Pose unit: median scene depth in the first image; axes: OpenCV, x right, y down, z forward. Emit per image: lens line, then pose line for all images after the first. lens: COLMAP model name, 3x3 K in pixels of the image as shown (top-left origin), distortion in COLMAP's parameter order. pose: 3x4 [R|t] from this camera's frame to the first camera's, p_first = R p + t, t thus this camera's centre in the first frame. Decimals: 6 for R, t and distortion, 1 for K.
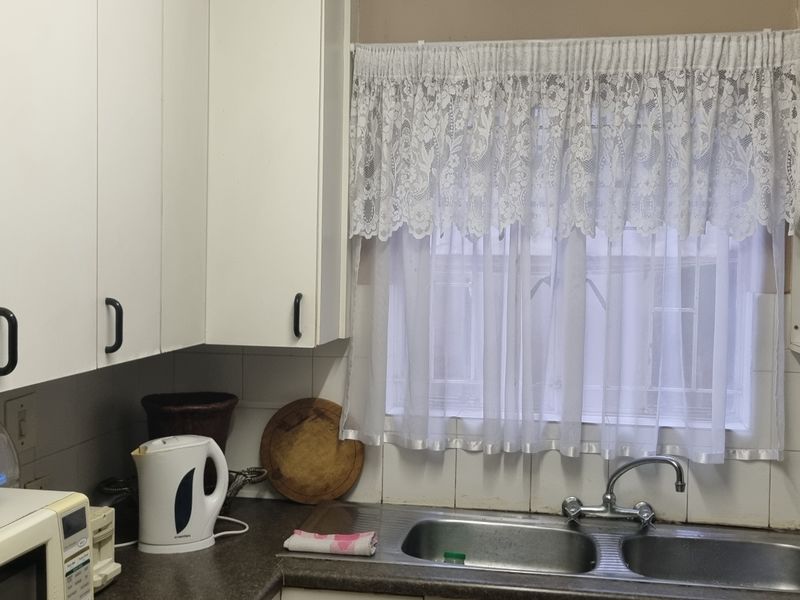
lens RADIAL K [[997.3, 0, 380.9], [0, 997.3, 297.3], [0, 0, 1]] dist [0.040069, 0.000000]
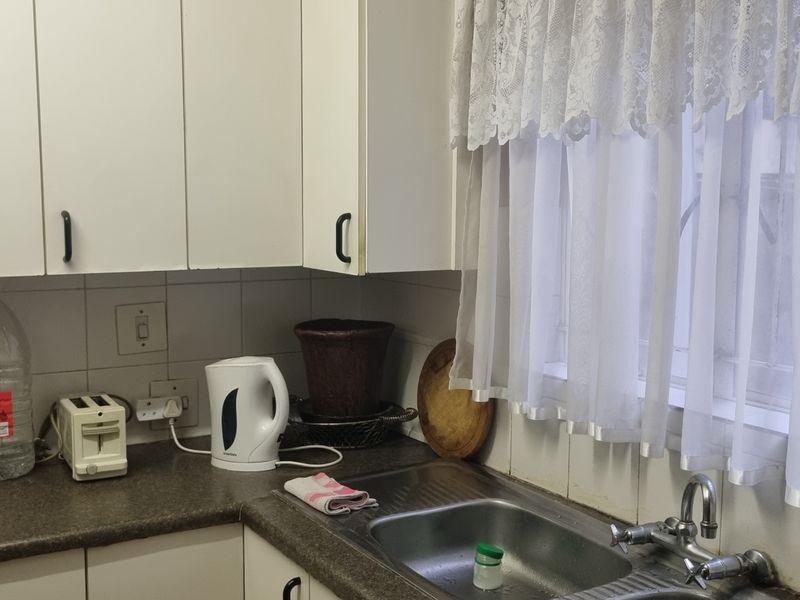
lens RADIAL K [[997.3, 0, 403.0], [0, 997.3, 305.6], [0, 0, 1]] dist [0.040069, 0.000000]
pose [[0.642368, 0.070222, -0.763172, 0.592024], [-0.024499, 0.997166, 0.071131, 0.012740], [0.766004, -0.026995, 0.642268, 0.435253]]
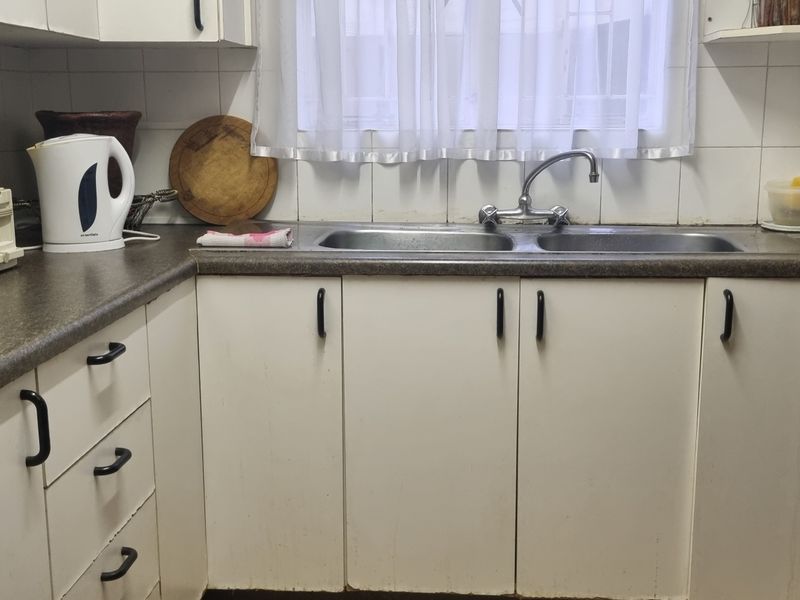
lens RADIAL K [[997.3, 0, 397.1], [0, 997.3, 305.7], [0, 0, 1]] dist [0.040069, 0.000000]
pose [[0.994822, -0.039077, 0.093817, 0.002717], [0.024263, 0.987752, 0.154134, 0.145901], [-0.098691, -0.151060, 0.983586, 0.012859]]
